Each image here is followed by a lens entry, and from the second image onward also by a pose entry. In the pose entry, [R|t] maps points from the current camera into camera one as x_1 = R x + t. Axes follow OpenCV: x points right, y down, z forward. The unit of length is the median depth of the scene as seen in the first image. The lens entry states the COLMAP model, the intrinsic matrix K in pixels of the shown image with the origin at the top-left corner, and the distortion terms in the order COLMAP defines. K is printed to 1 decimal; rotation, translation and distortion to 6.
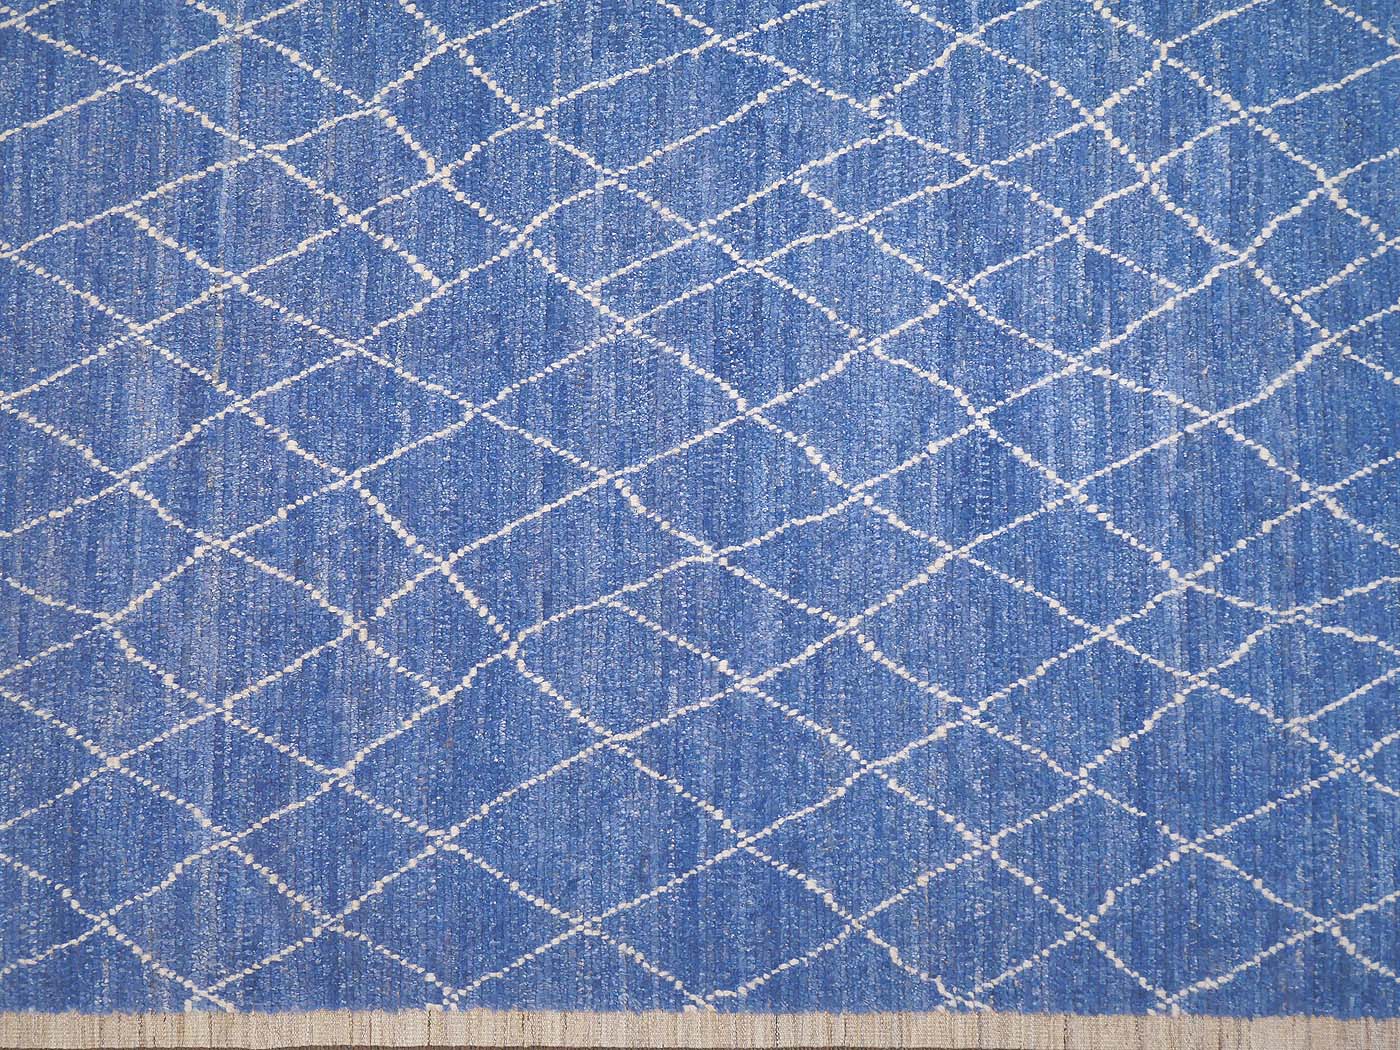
lens RADIAL K [[2302.8, 0, 702.1], [0, 2302.8, 525.1], [0, 0, 1]] dist [0.042545, 0.000000]
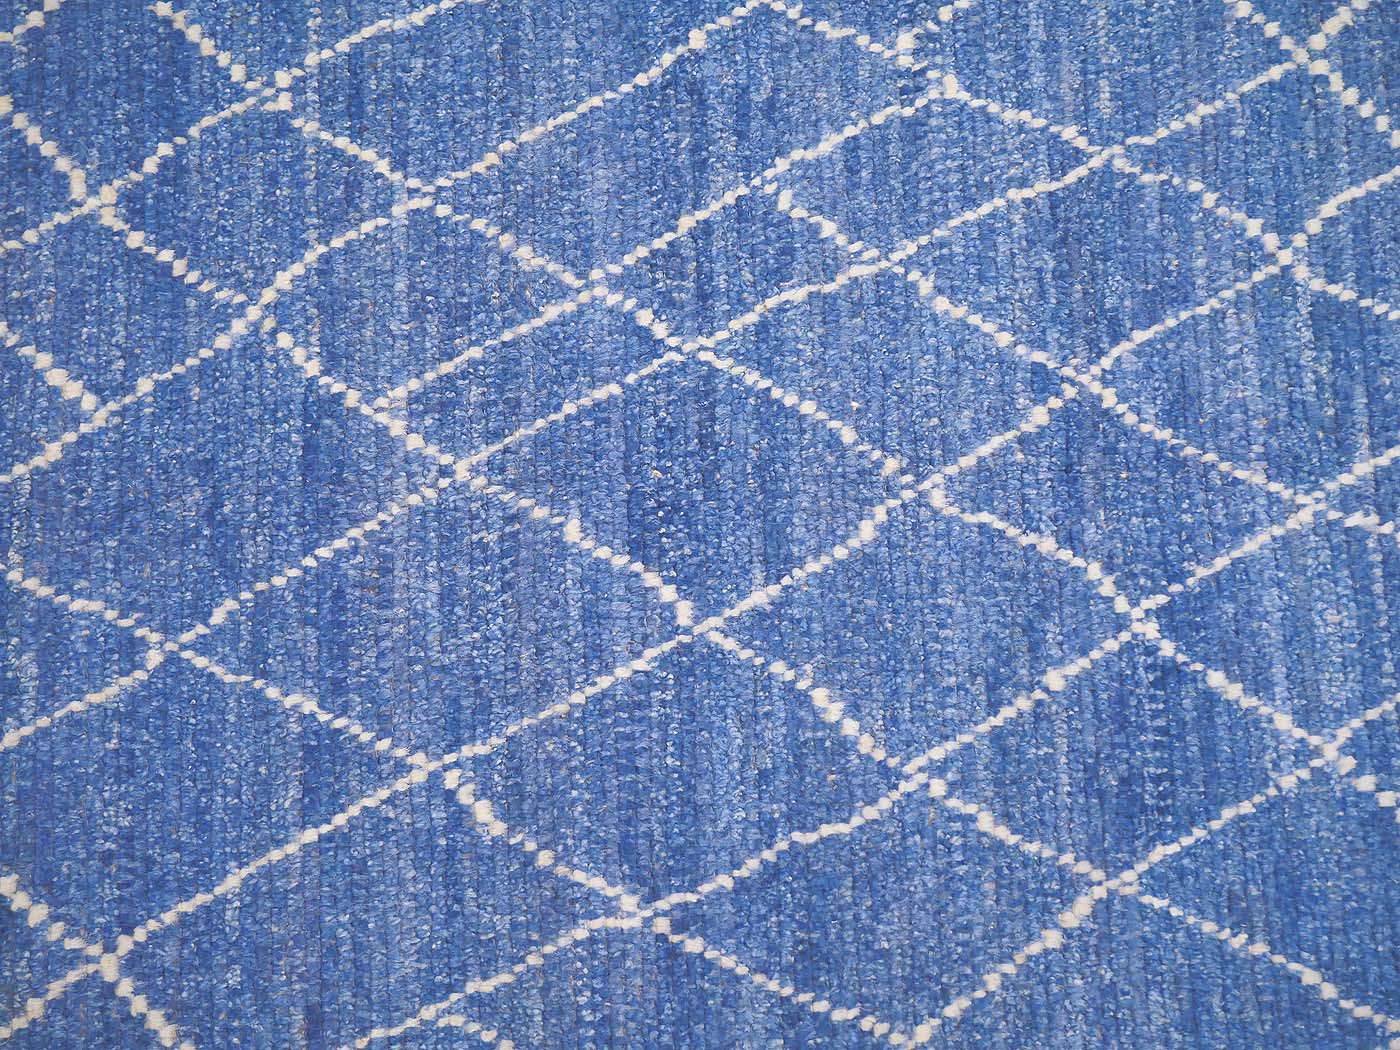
lens RADIAL K [[1794.8, 0, 702.2], [0, 1794.8, 524.6], [0, 0, 1]] dist [0.062783, 0.000000]
pose [[0.998700, -0.042697, 0.027848, 0.010700], [0.043844, 0.998156, -0.041976, -0.054762], [-0.026004, 0.043143, 0.998730, 0.591695]]
